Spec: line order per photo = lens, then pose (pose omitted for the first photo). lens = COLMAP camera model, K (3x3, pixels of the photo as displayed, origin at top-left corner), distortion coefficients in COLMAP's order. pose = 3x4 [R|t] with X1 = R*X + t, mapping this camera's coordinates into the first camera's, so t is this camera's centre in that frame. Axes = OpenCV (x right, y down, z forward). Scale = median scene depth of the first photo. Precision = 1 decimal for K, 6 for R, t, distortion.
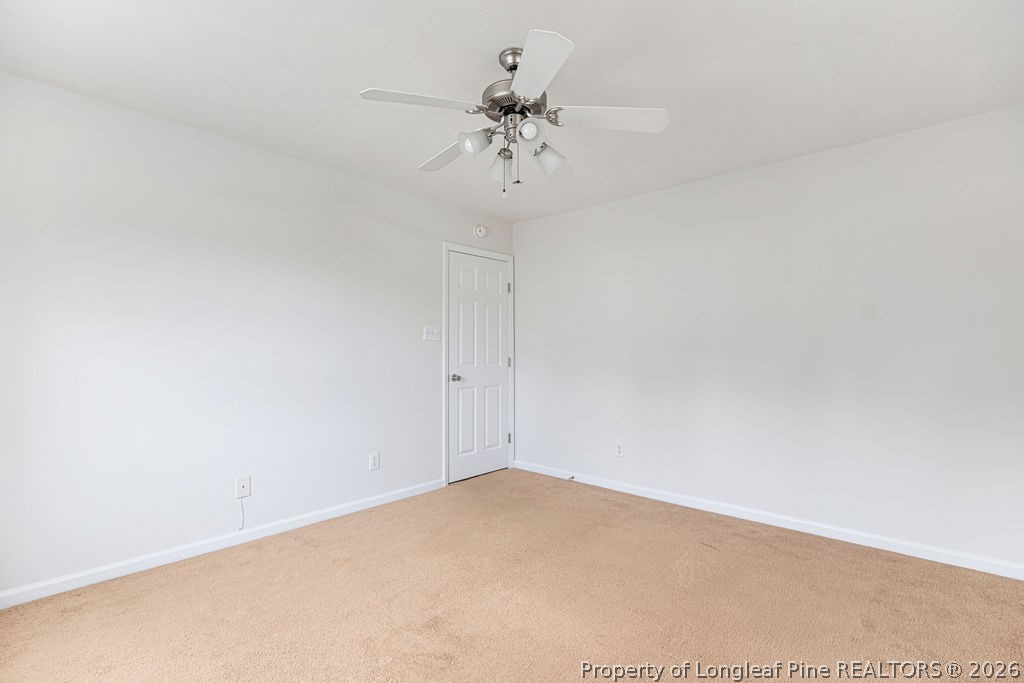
lens RADIAL K [[474.6, 0, 512.0], [0, 474.6, 341.5], [0, 0, 1]] dist [0.000461, -0.000574]
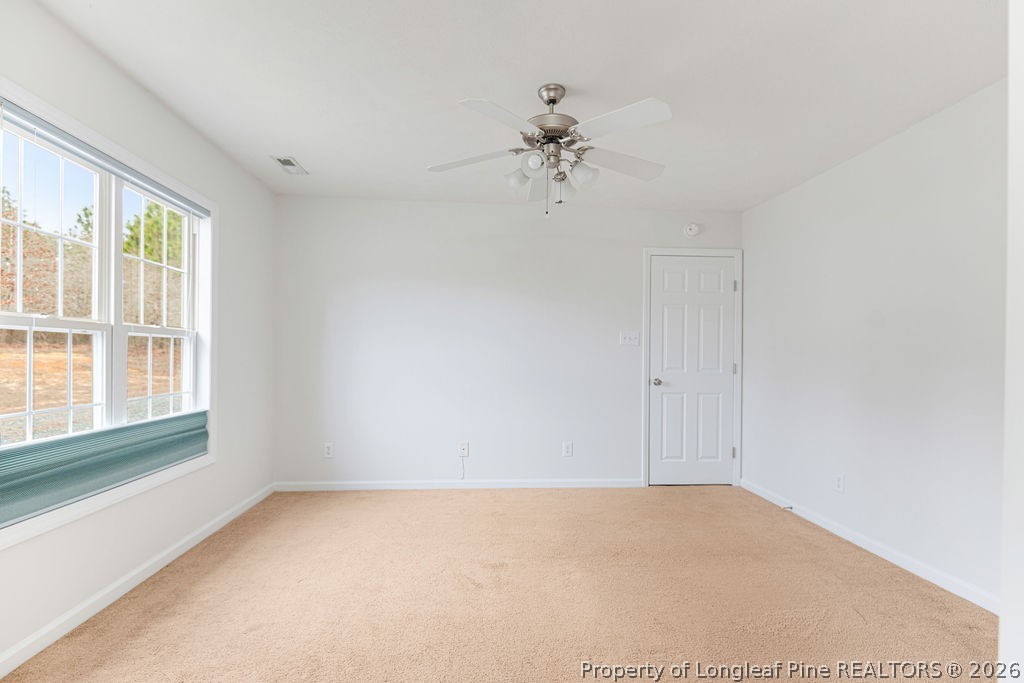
lens RADIAL K [[485.3, 0, 510.7], [0, 485.3, 360.9], [0, 0, 1]] dist [0.000683, -0.000696]
pose [[0.720186, 0.018146, -0.693543, 0.370812], [0.001406, 0.999618, 0.027615, 0.002867], [0.693779, -0.020863, 0.719886, 0.046428]]
